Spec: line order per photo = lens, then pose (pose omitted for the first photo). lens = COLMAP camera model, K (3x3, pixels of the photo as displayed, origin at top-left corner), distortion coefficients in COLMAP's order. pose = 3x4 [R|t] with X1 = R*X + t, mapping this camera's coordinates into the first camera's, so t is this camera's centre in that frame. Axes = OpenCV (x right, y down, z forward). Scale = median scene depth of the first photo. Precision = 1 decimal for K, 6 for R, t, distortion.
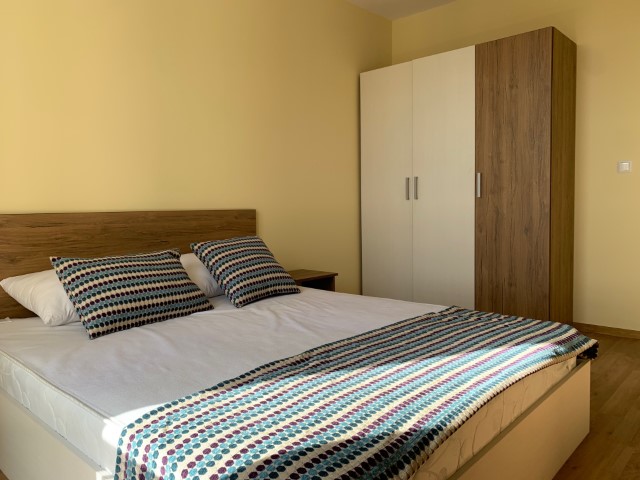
lens RADIAL K [[487.9, 0, 320.8], [0, 487.9, 236.0], [0, 0, 1]] dist [0.043062, -0.050080]
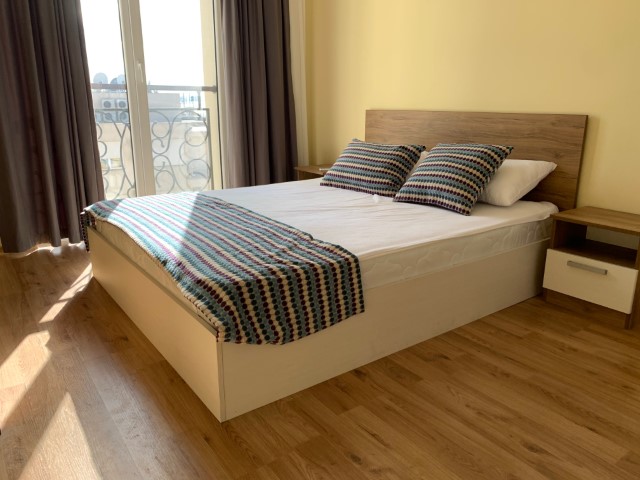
lens RADIAL K [[487.9, 0, 320.8], [0, 487.9, 236.0], [0, 0, 1]] dist [0.043062, -0.050080]
pose [[-0.179780, 0.276449, -0.944063, 0.886187], [-0.064469, 0.954325, 0.291731, -0.090429], [0.981592, 0.113310, -0.153747, 0.941762]]
